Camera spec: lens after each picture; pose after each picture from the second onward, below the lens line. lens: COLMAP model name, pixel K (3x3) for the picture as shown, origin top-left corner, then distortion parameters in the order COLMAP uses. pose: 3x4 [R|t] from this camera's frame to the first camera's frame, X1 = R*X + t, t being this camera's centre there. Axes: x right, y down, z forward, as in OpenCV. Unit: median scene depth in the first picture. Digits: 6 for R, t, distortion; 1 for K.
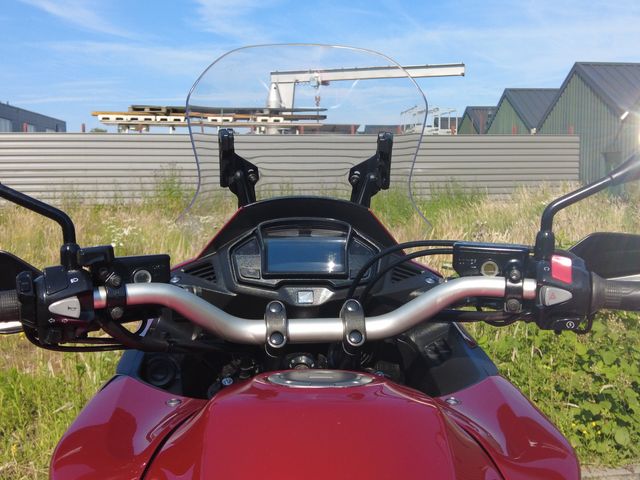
lens RADIAL K [[721.1, 0, 320.0], [0, 721.1, 240.0], [0, 0, 1]] dist [0.051021, -0.027514]
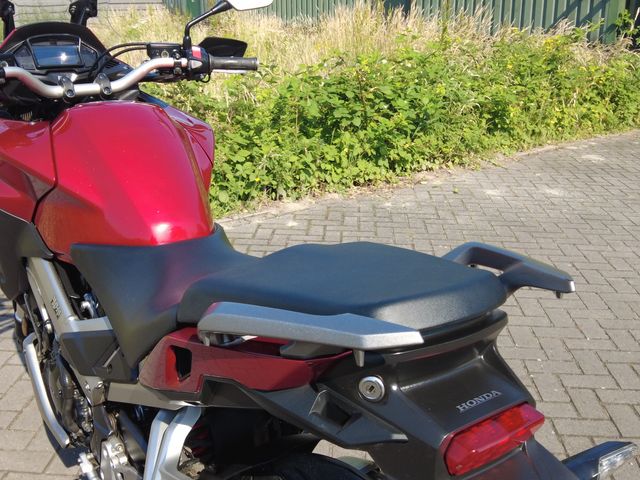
lens RADIAL K [[721.1, 0, 320.0], [0, 721.1, 240.0], [0, 0, 1]] dist [0.051021, -0.027514]
pose [[0.853690, -0.170686, 0.492016, -0.529748], [0.052325, 0.968096, 0.245056, 0.067949], [-0.518146, -0.183457, 0.835385, -1.156824]]
